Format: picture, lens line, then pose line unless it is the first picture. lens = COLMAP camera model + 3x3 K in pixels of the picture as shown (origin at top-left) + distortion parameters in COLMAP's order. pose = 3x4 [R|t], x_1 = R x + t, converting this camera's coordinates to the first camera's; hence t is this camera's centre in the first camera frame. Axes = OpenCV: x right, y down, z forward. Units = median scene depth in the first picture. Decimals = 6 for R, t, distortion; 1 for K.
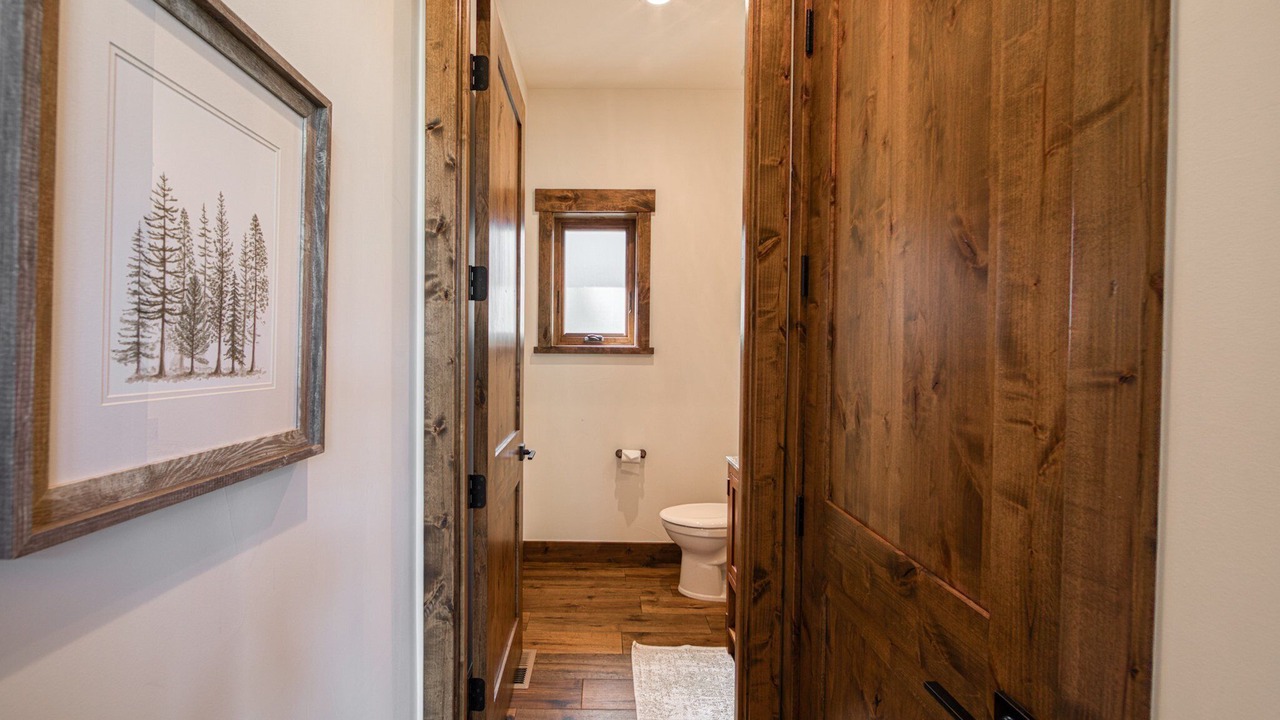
lens RADIAL K [[513.3, 0, 637.4], [0, 513.3, 353.7], [0, 0, 1]] dist [0.000062, 0.000367]
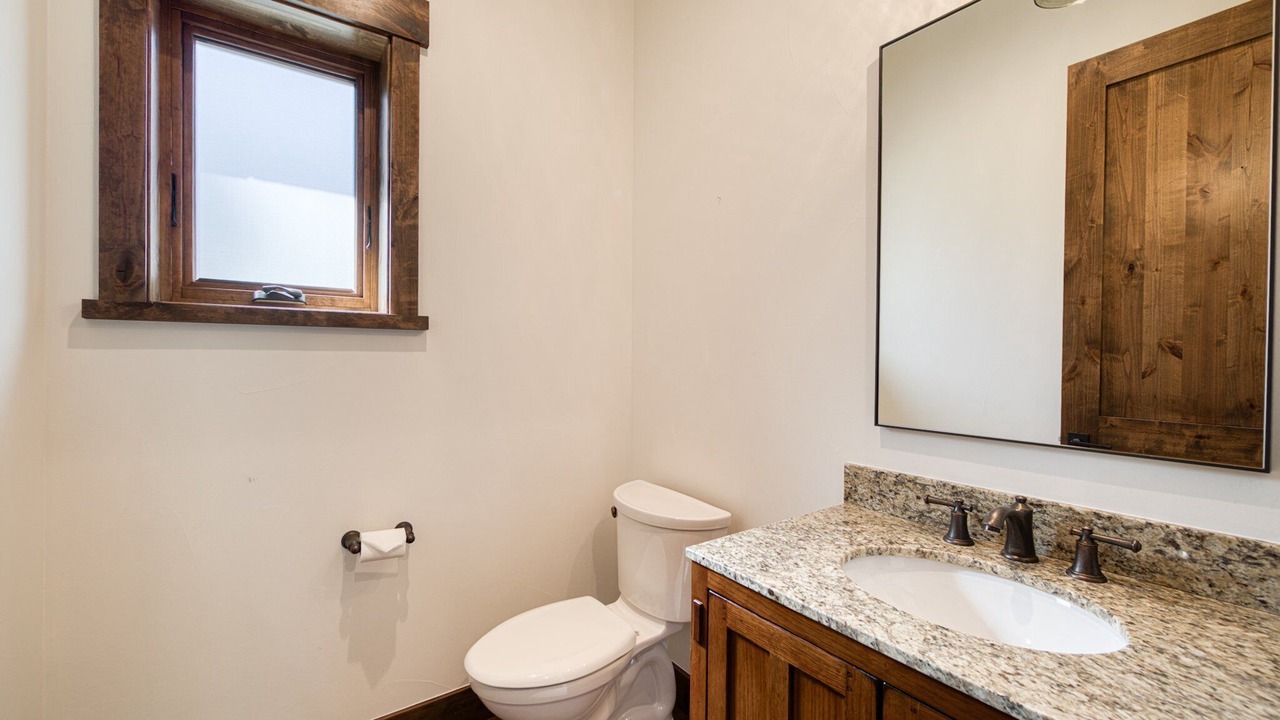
lens RADIAL K [[513.3, 0, 645.5], [0, 513.3, 355.0], [0, 0, 1]] dist [0.000062, 0.000367]
pose [[0.844957, -0.007249, 0.534785, -0.057082], [0.008337, 0.999965, 0.000382, 0.027648], [-0.534769, 0.004136, 0.844988, 0.458509]]
